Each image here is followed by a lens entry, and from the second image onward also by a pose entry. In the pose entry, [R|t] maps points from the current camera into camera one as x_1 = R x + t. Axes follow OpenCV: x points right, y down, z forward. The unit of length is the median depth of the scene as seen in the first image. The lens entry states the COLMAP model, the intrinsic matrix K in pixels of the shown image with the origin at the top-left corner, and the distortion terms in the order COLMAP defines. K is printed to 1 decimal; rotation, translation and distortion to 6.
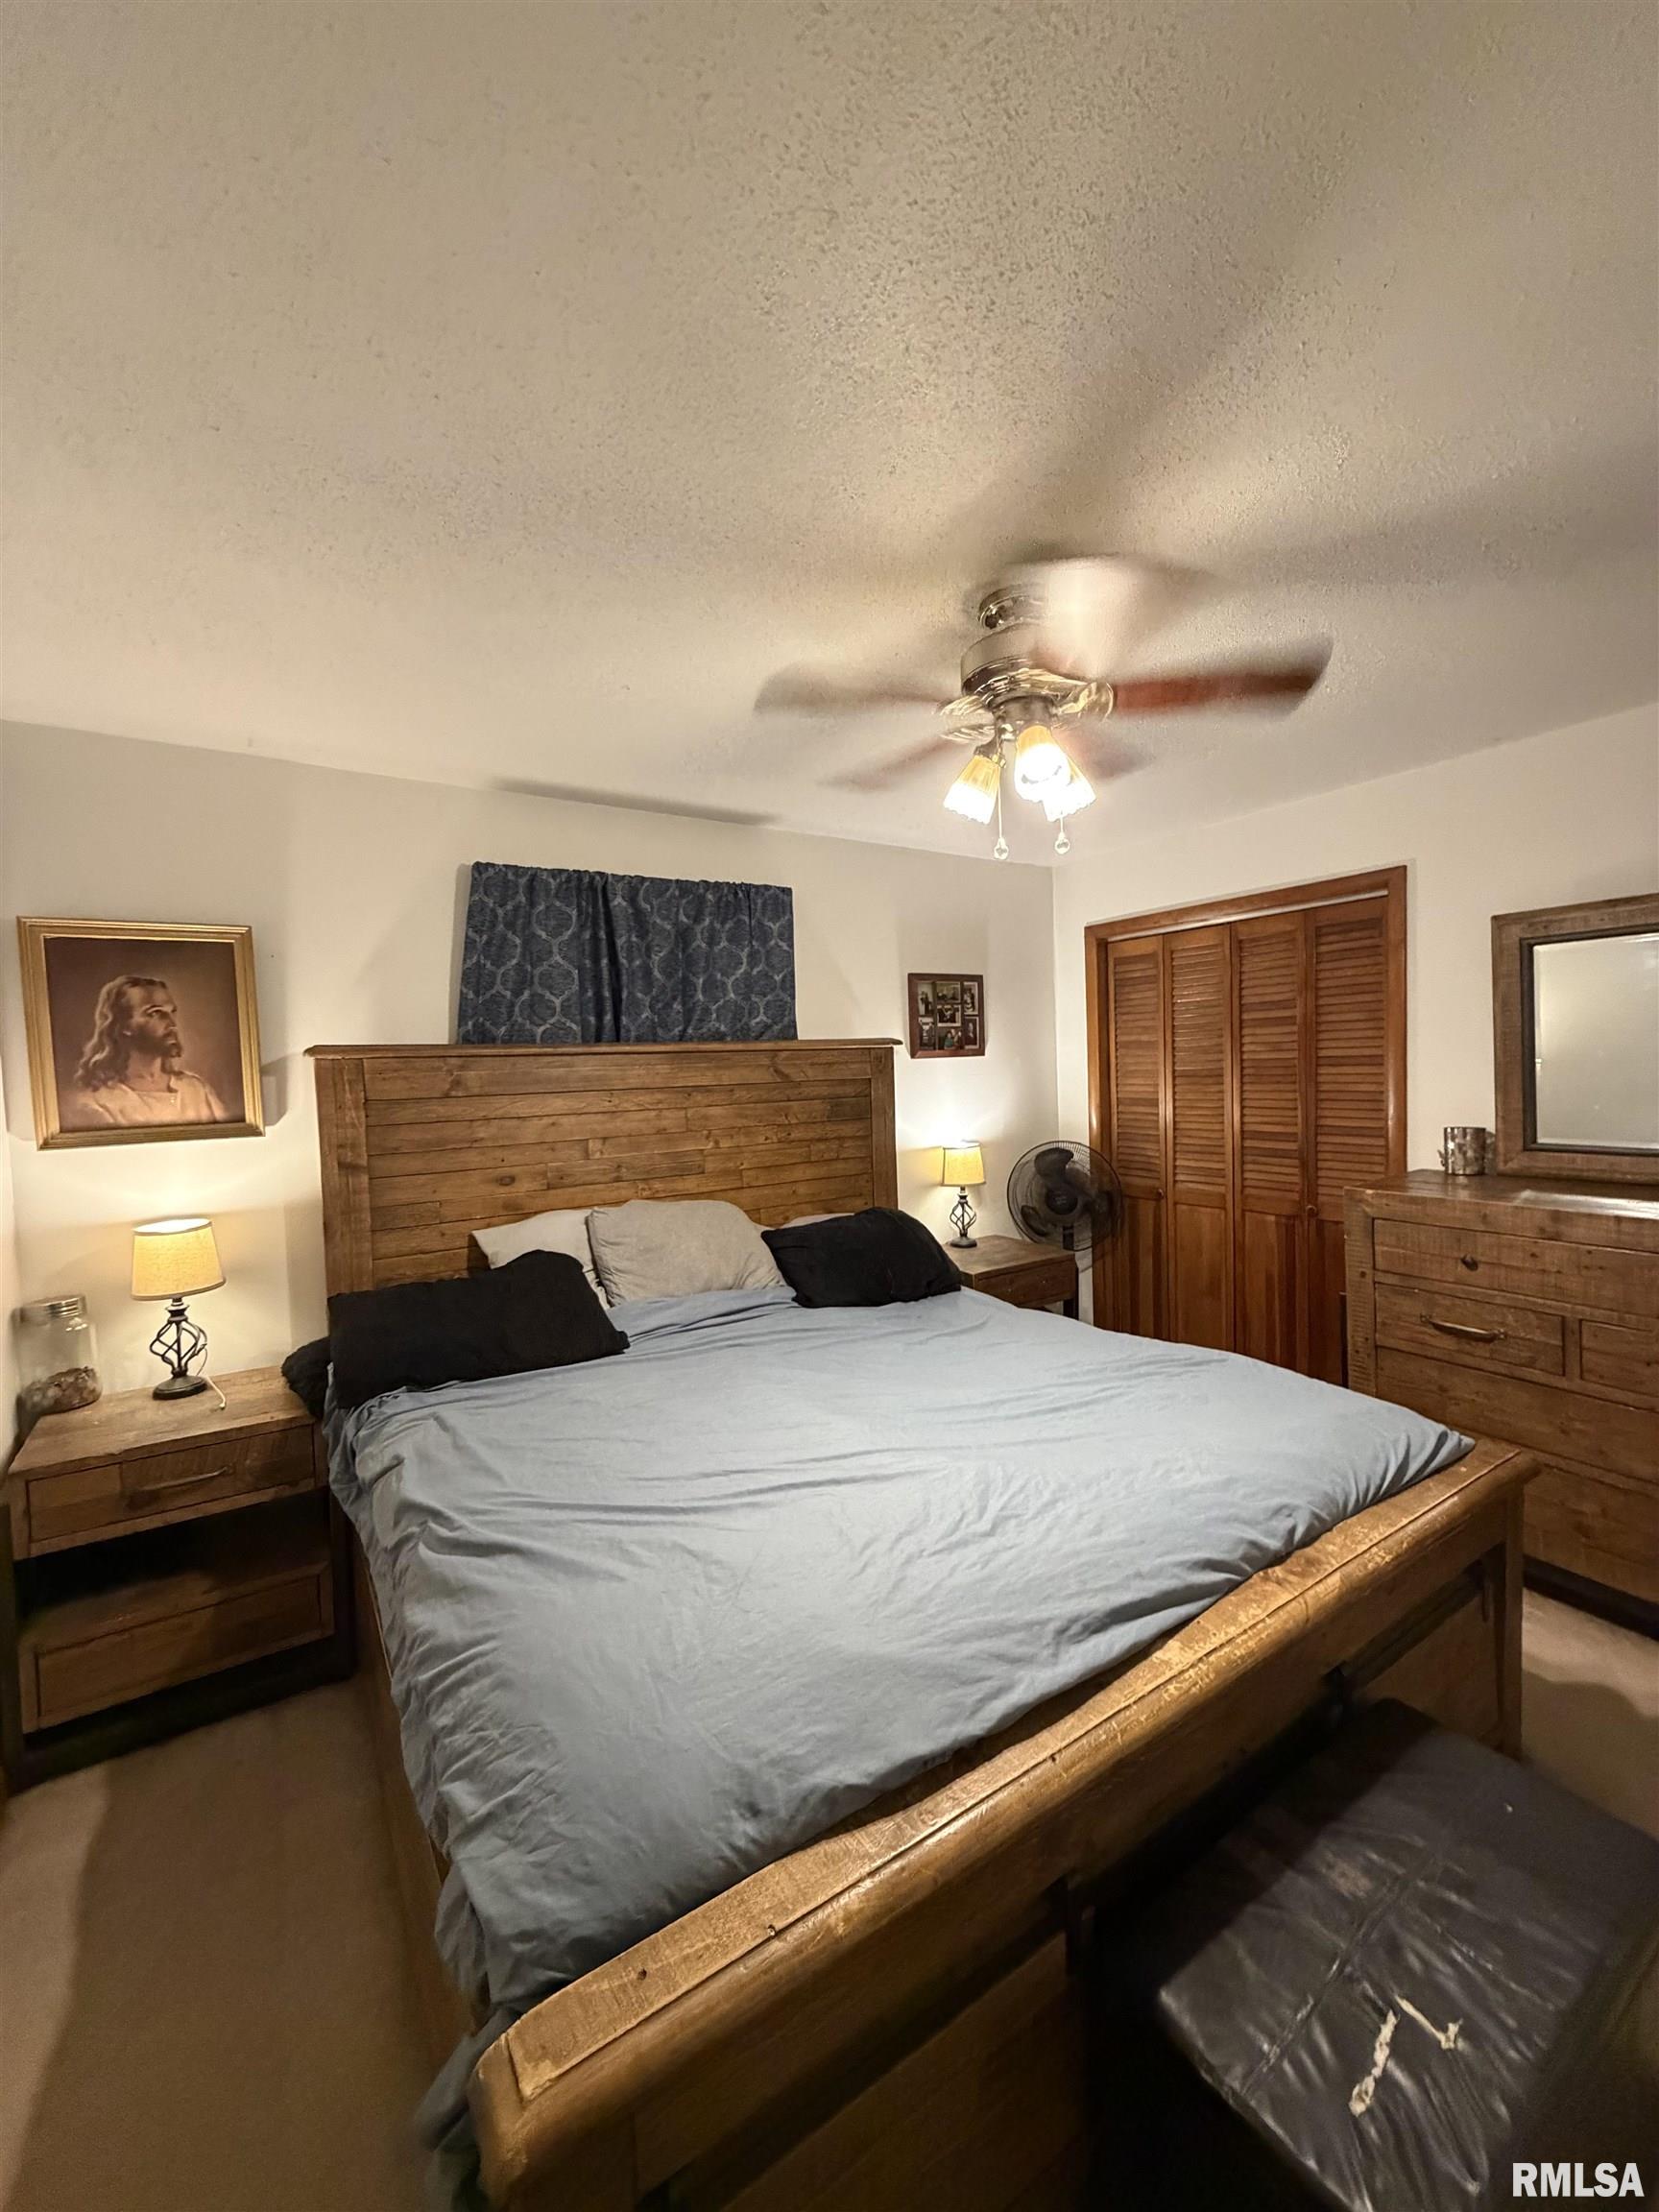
lens RADIAL K [[878.9, 0, 829.5], [0, 878.9, 1106.0], [0, 0, 1]] dist [-0.002229, 0.000377]
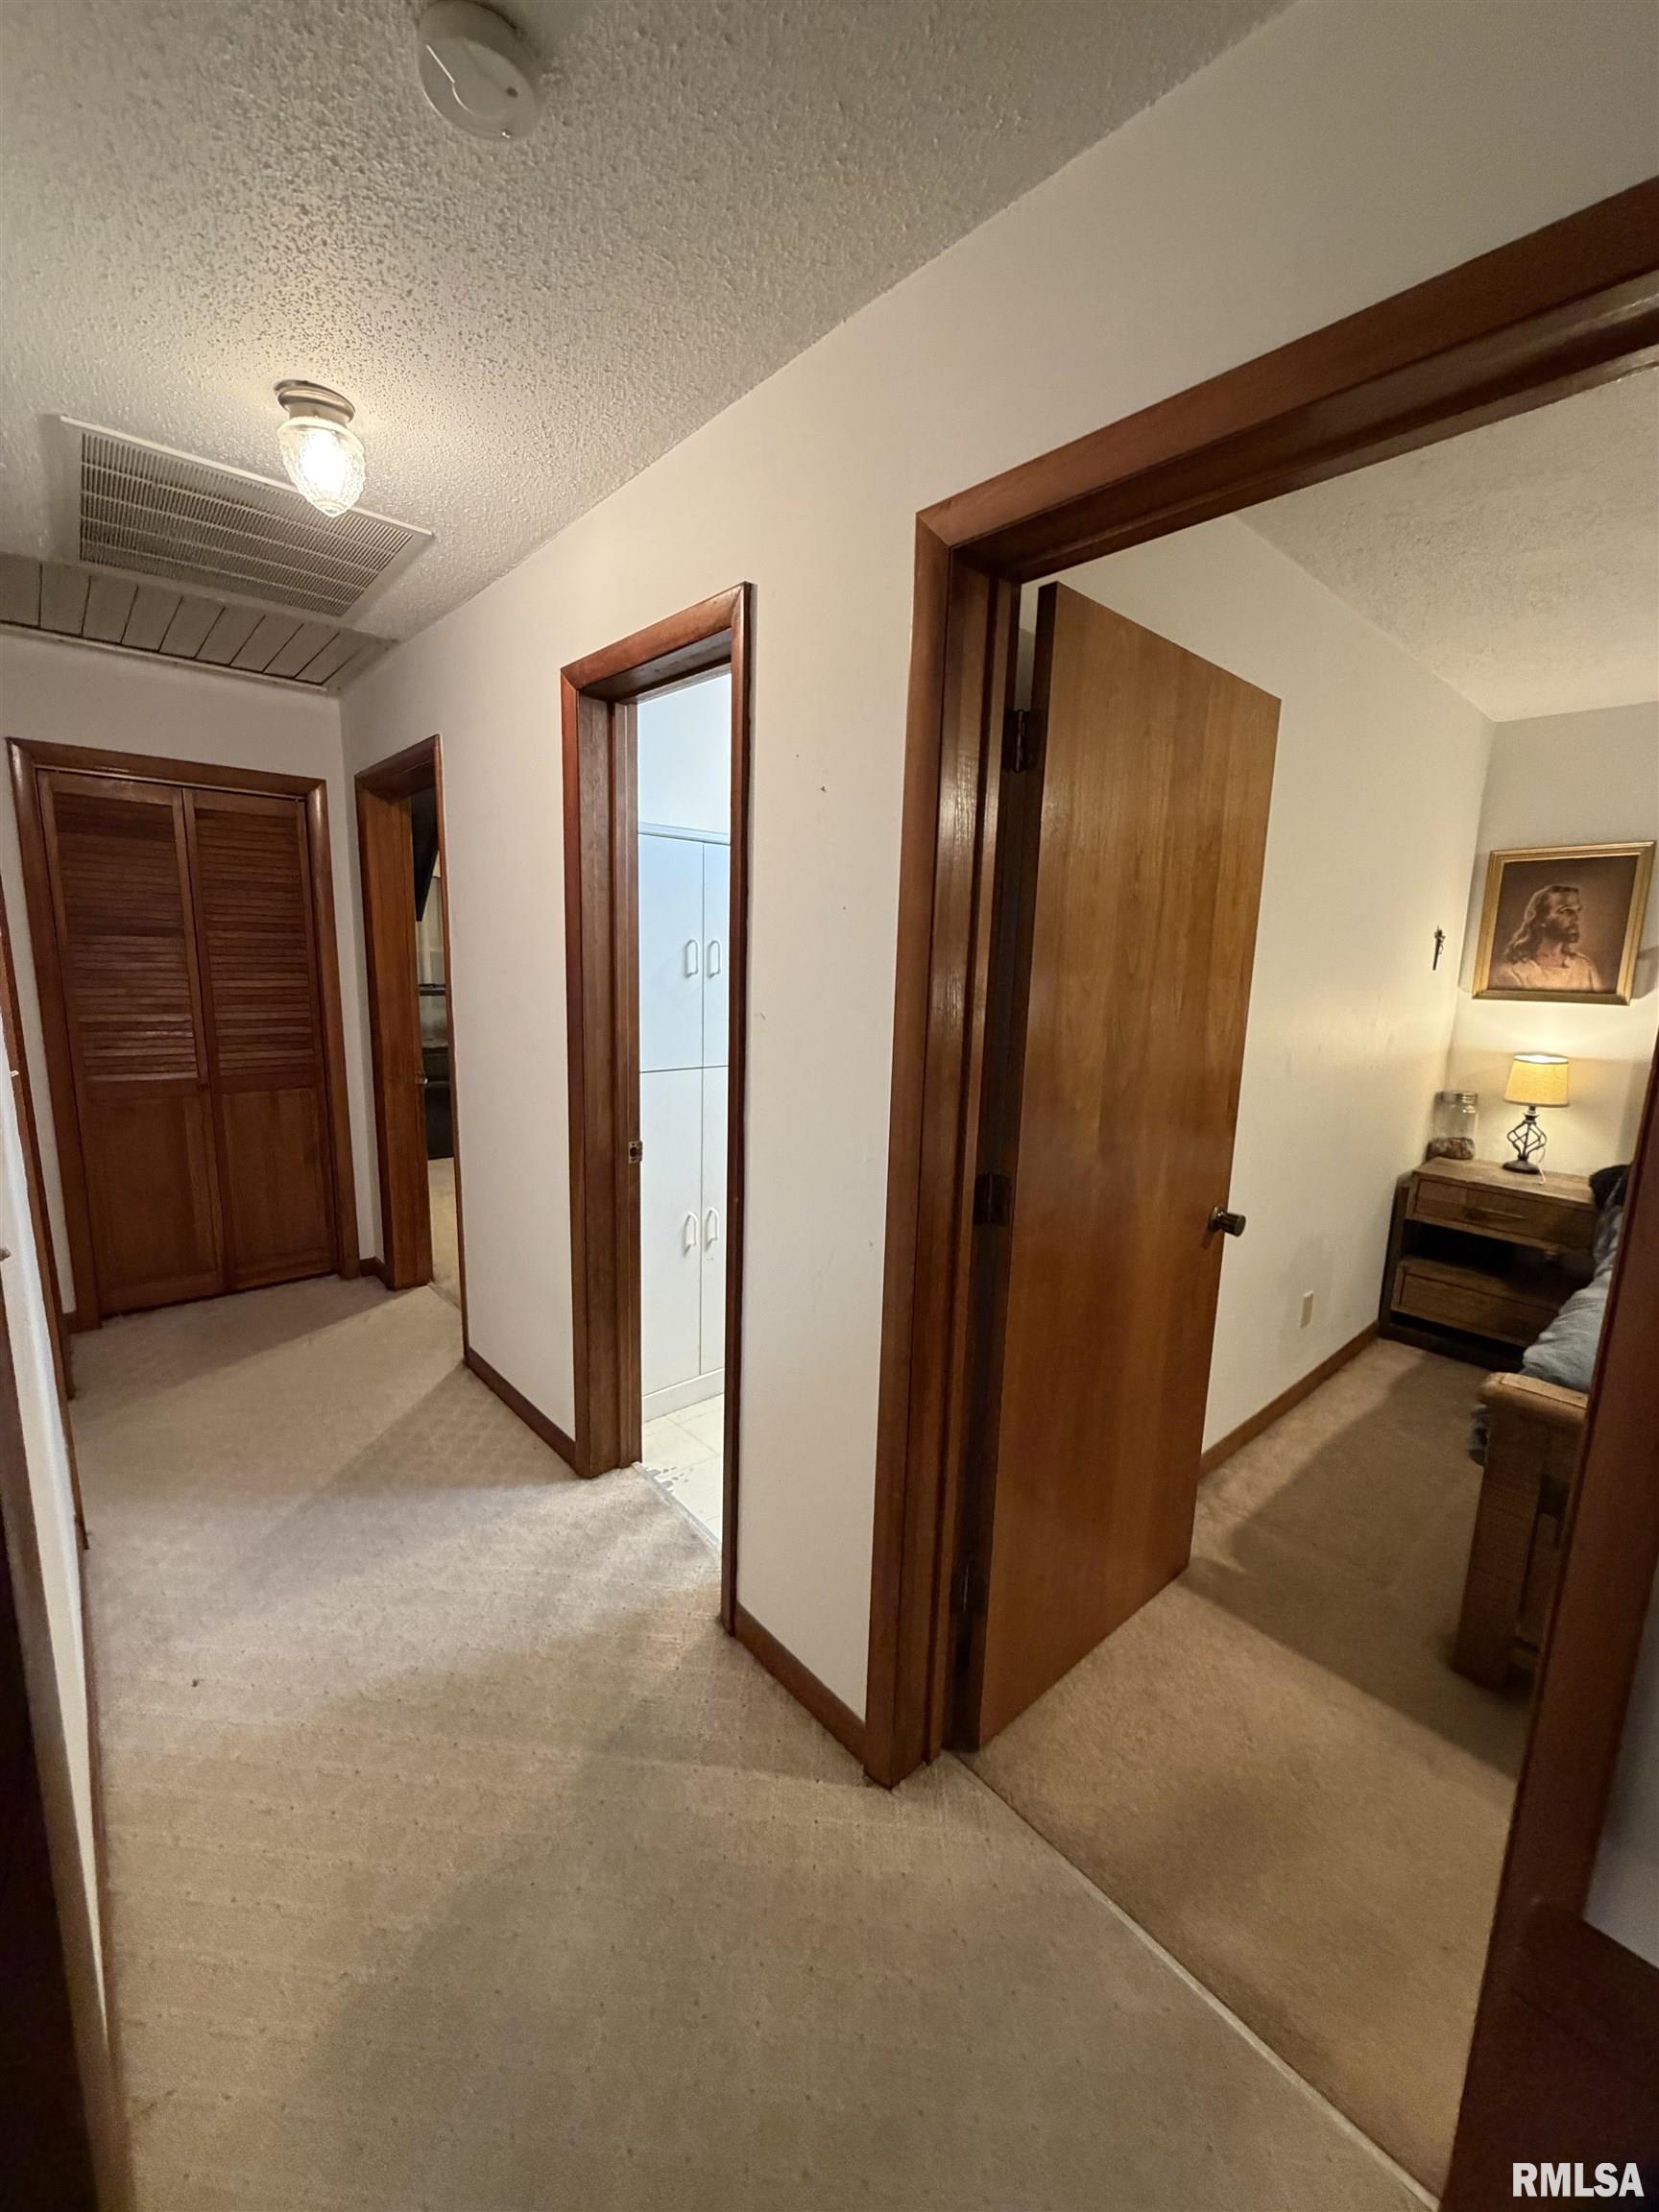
lens RADIAL K [[878.9, 0, 829.5], [0, 878.9, 1106.0], [0, 0, 1]] dist [-0.002229, 0.000377]
pose [[0.152100, 0.205515, -0.966762, 0.489351], [-0.071004, 0.977888, 0.196709, 0.008196], [0.985811, 0.038725, 0.163329, -0.395822]]
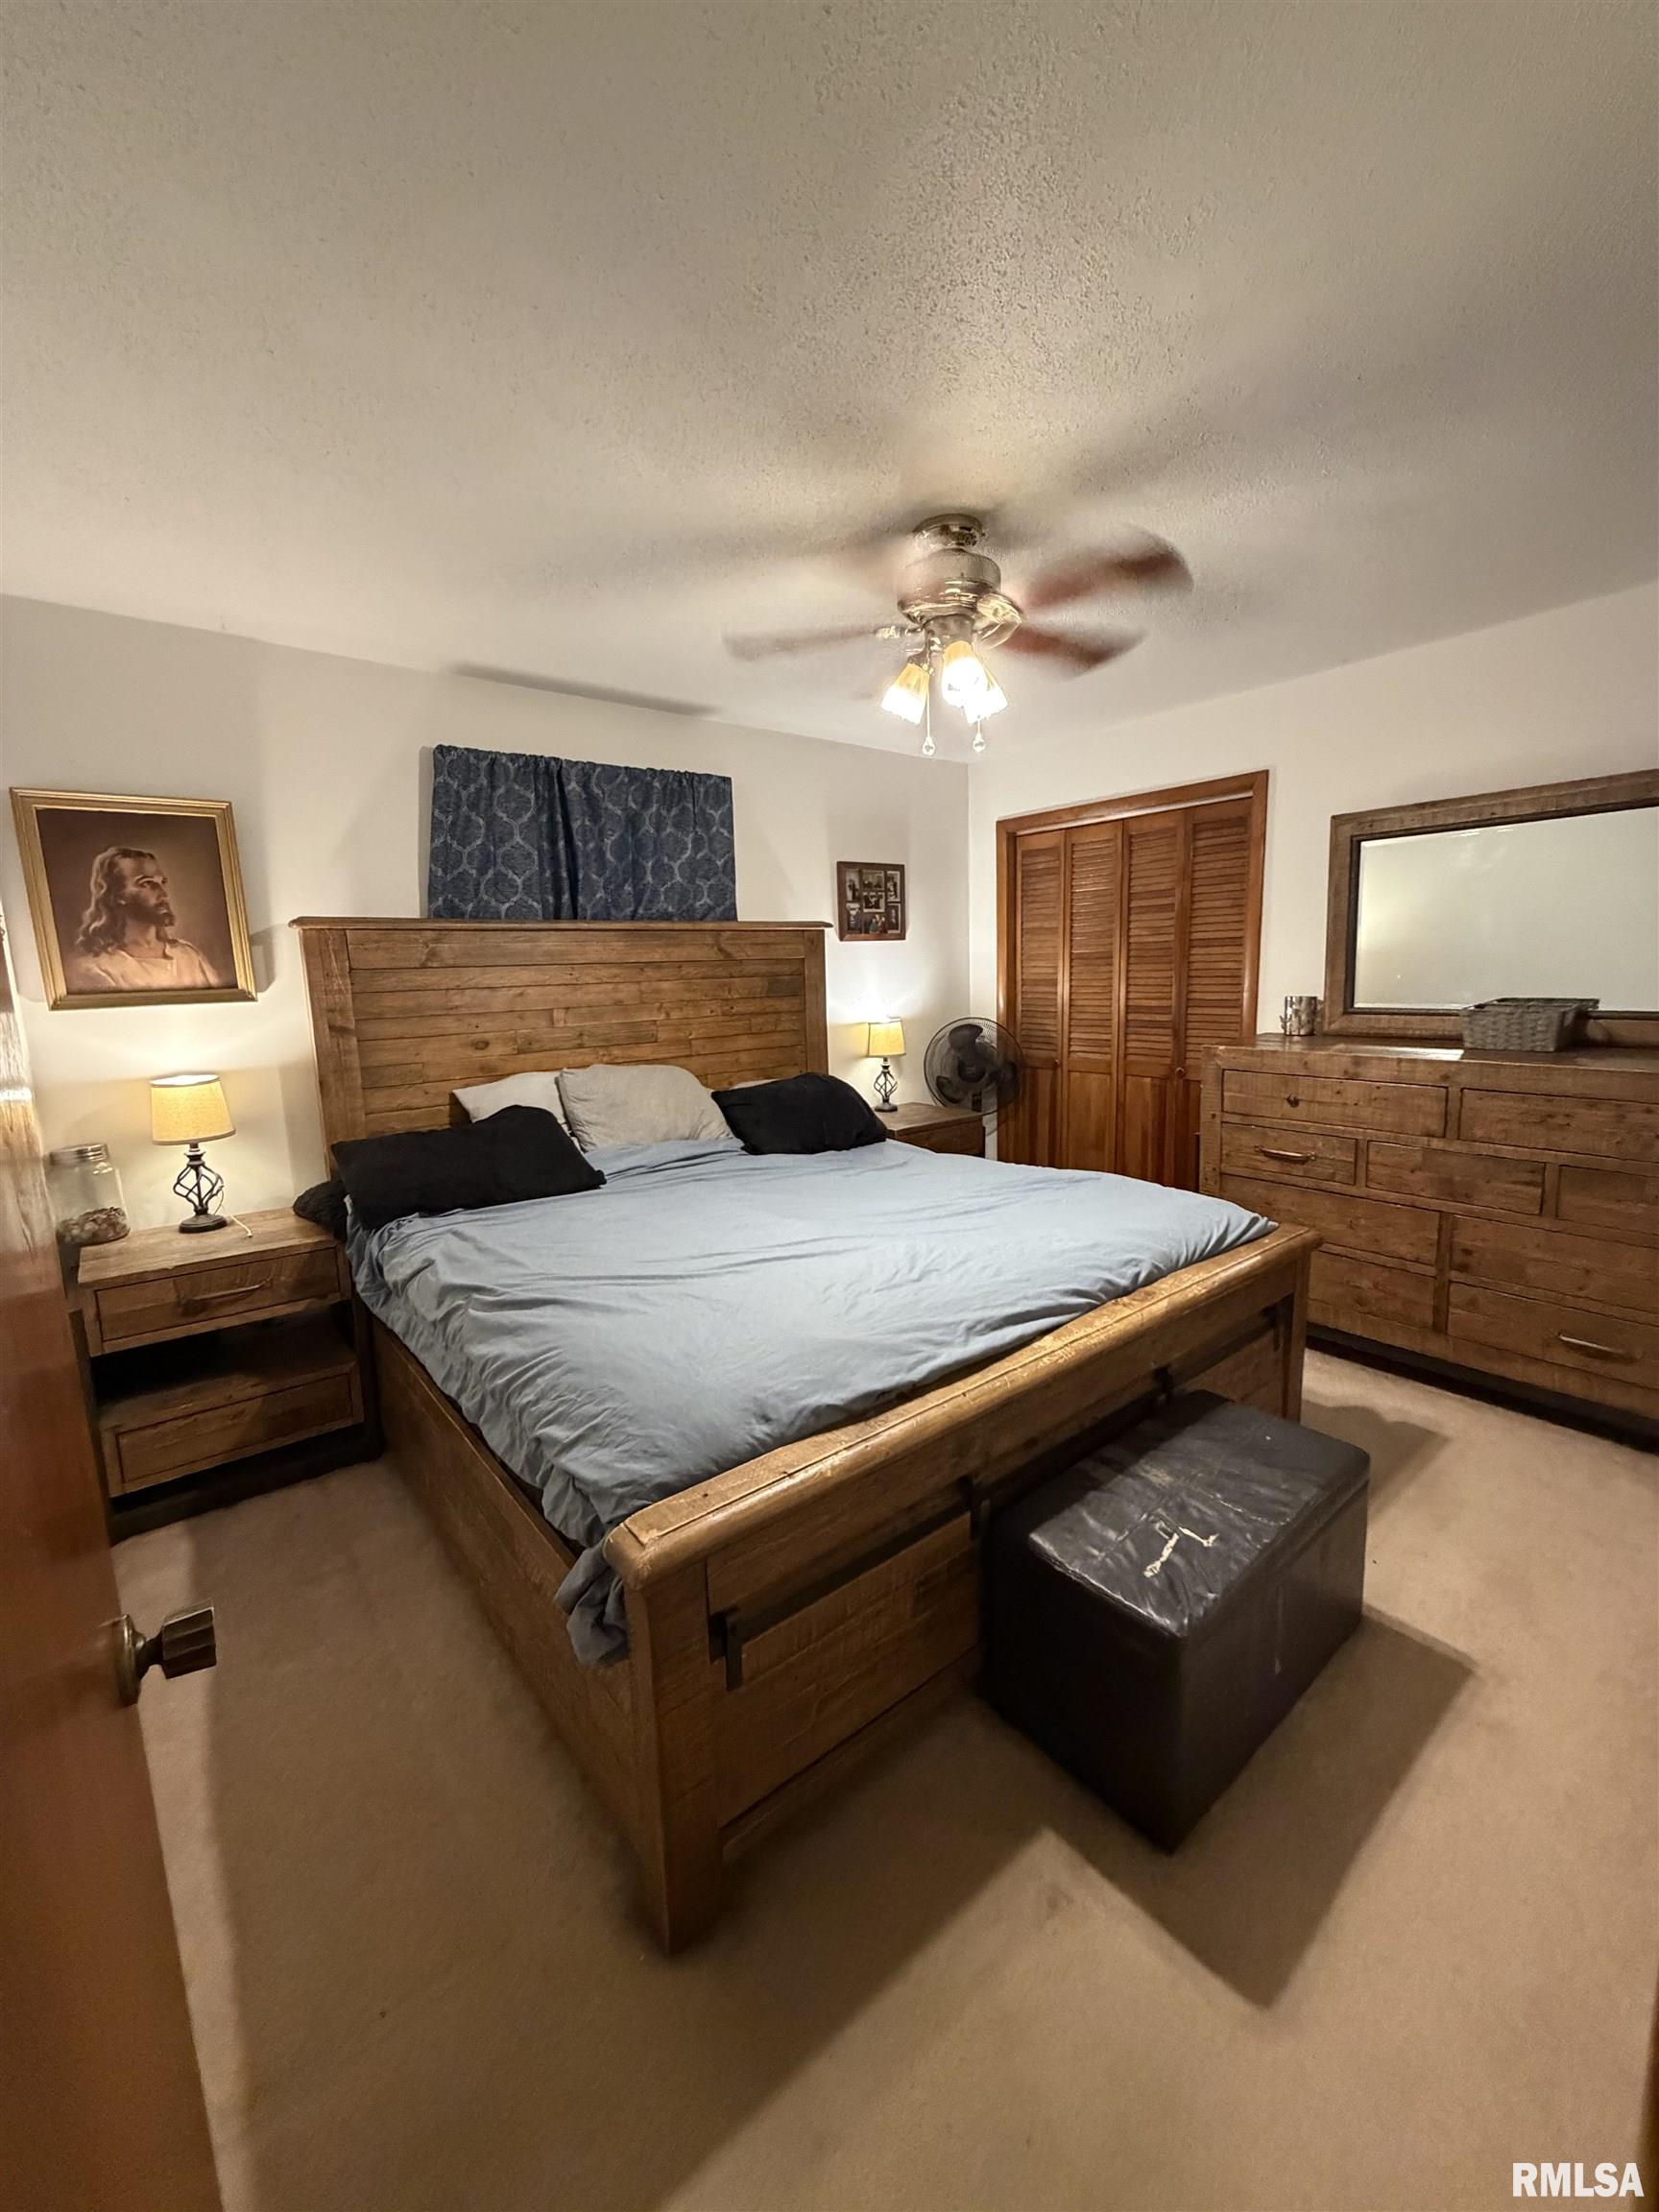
lens RADIAL K [[878.9, 0, 829.5], [0, 878.9, 1106.0], [0, 0, 1]] dist [-0.002229, 0.000377]
pose [[0.995060, -0.012802, 0.098451, -0.048499], [0.001888, 0.993912, 0.110164, 0.047102], [-0.099262, -0.109433, 0.989025, -0.169598]]
